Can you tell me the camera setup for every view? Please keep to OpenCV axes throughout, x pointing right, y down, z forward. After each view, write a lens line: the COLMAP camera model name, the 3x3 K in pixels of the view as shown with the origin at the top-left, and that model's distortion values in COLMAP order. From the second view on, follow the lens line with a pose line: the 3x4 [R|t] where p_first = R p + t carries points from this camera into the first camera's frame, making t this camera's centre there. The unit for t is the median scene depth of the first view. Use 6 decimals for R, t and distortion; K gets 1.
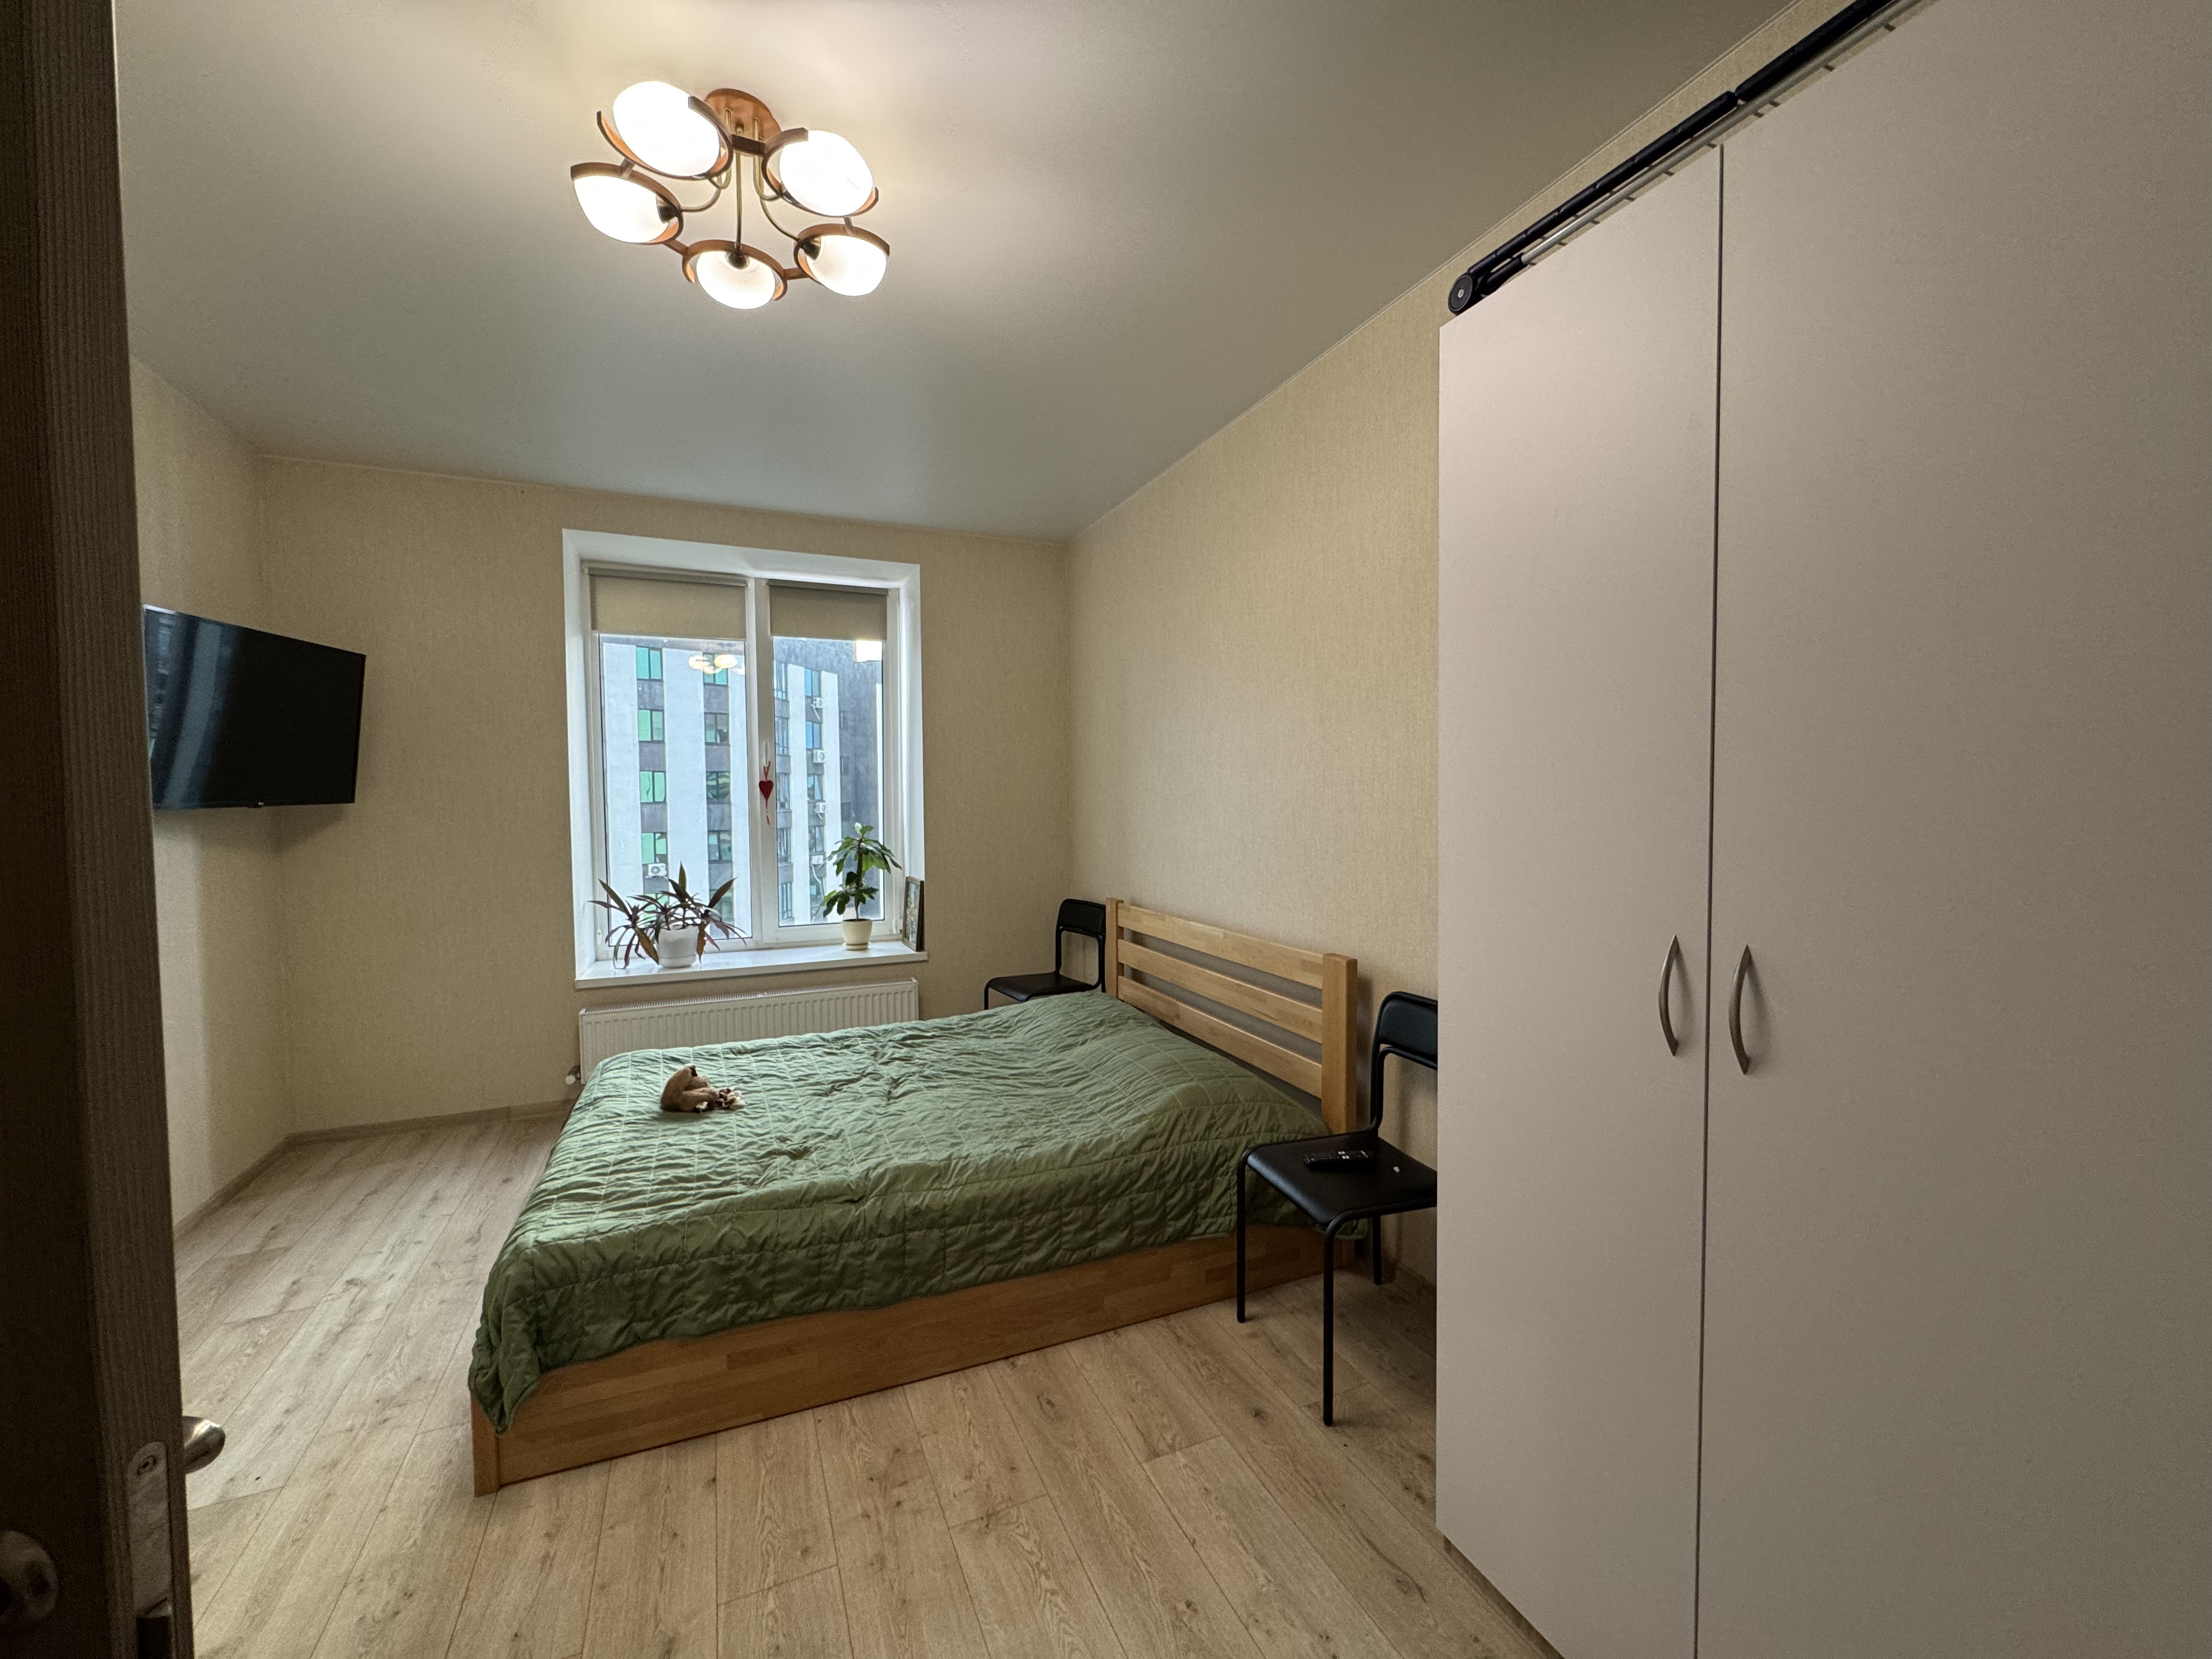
lens RADIAL K [[881.2, 0, 1106.0], [0, 881.2, 829.5], [0, 0, 1]] dist [-0.002483, 0.000425]
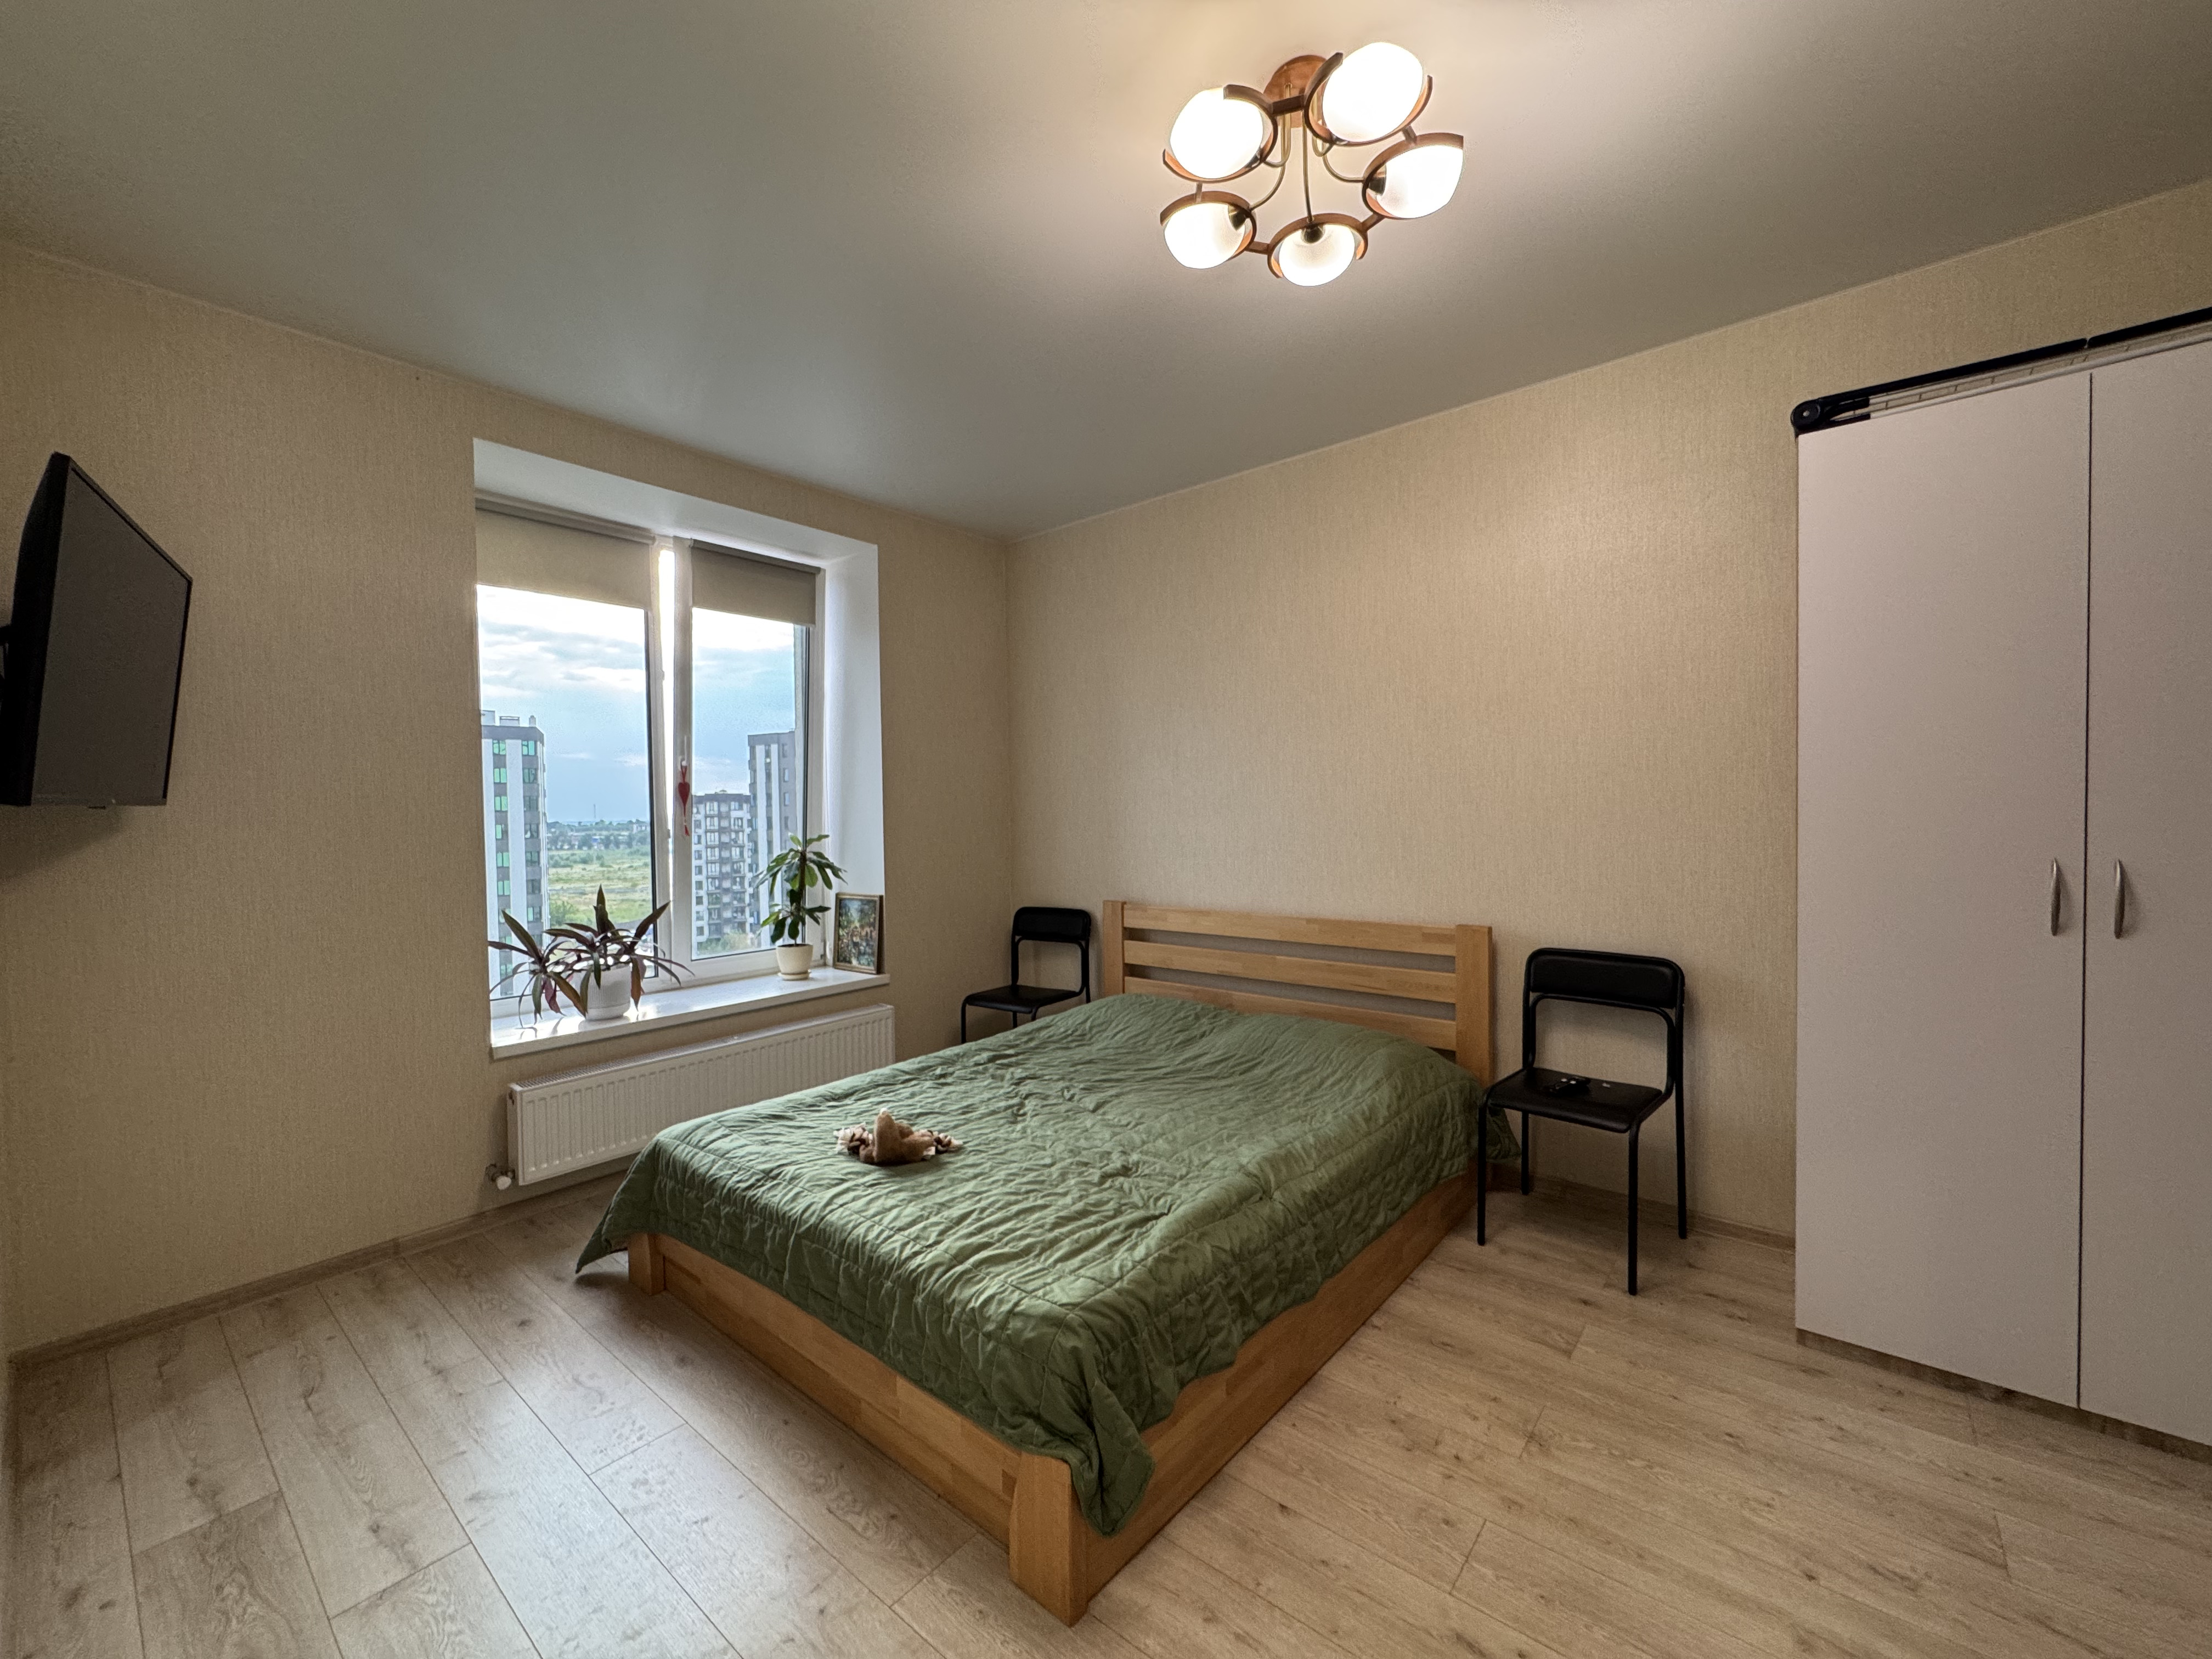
lens RADIAL K [[884.5, 0, 1106.0], [0, 884.5, 829.5], [0, 0, 1]] dist [-0.001853, -0.000052]
pose [[0.894935, -0.016778, 0.445881, -0.758128], [0.027014, 0.999497, -0.016611, 0.023458], [-0.445378, 0.026911, 0.894938, 0.167375]]
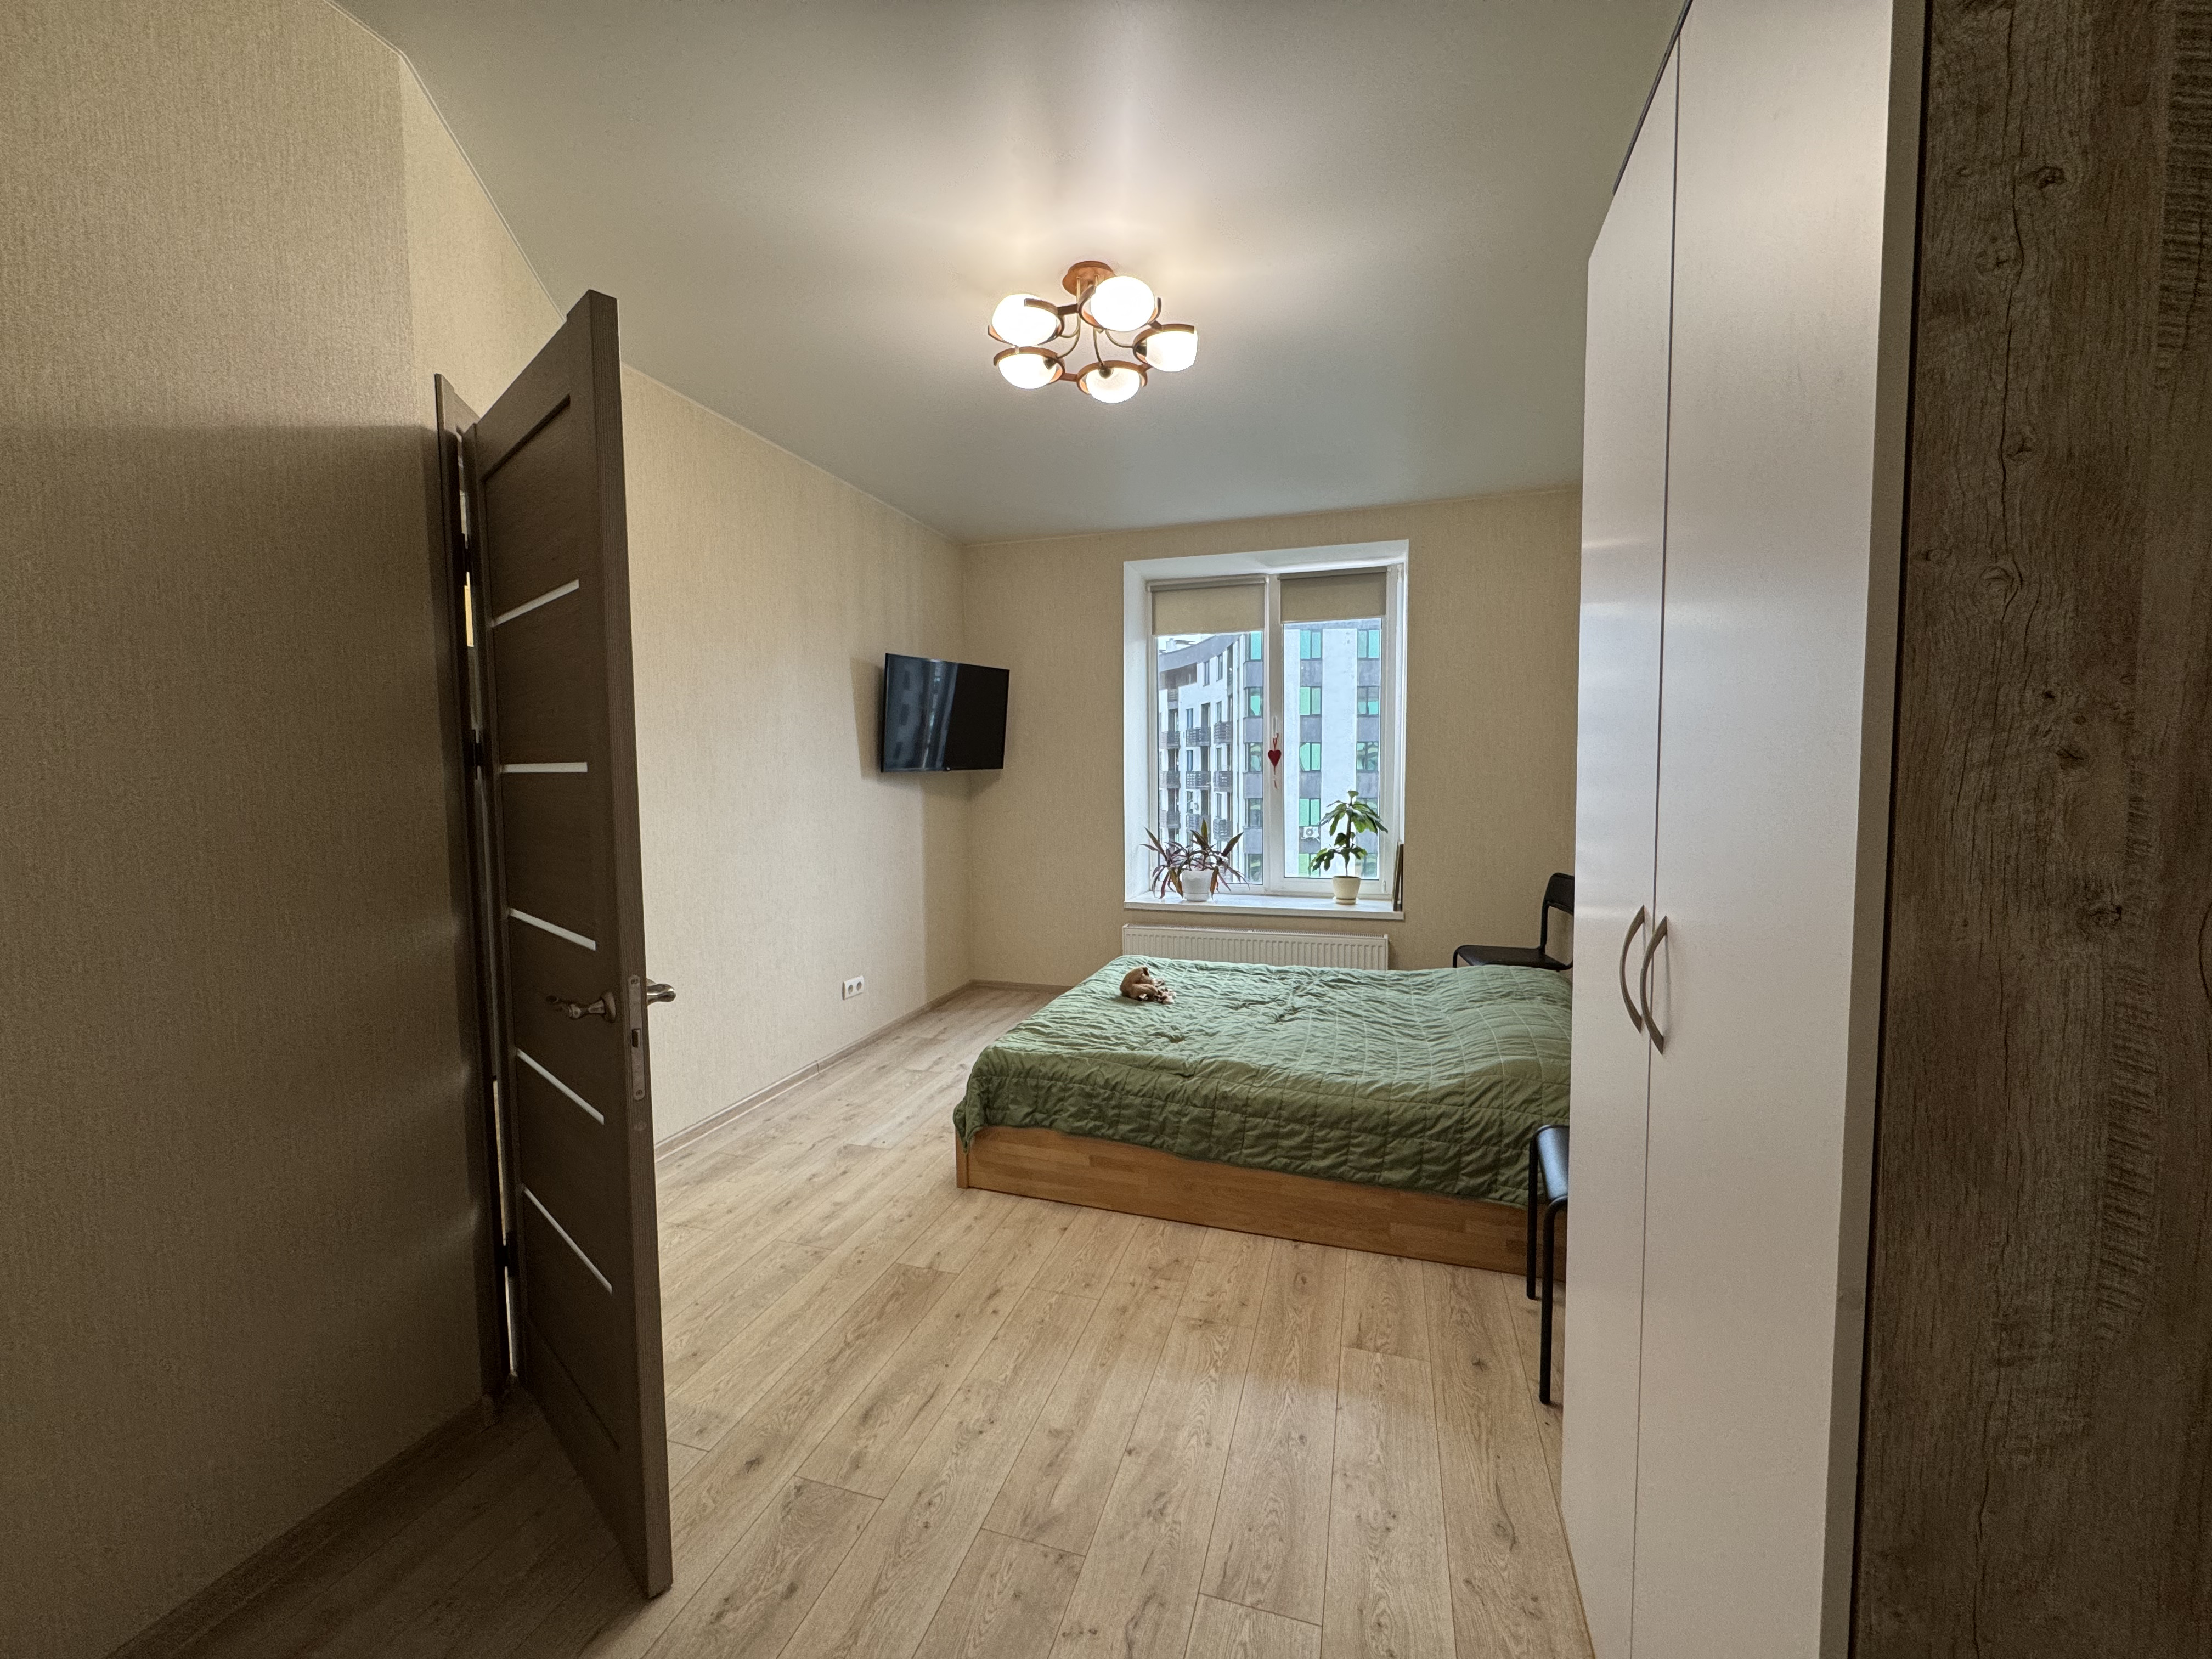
lens RADIAL K [[881.5, 0, 1106.0], [0, 881.5, 829.5], [0, 0, 1]] dist [-0.002772, -0.000143]
pose [[0.753418, 0.046267, -0.655912, 0.400084], [-0.023300, 0.998773, 0.043688, 0.005871], [0.657129, -0.017632, 0.753572, -0.038717]]
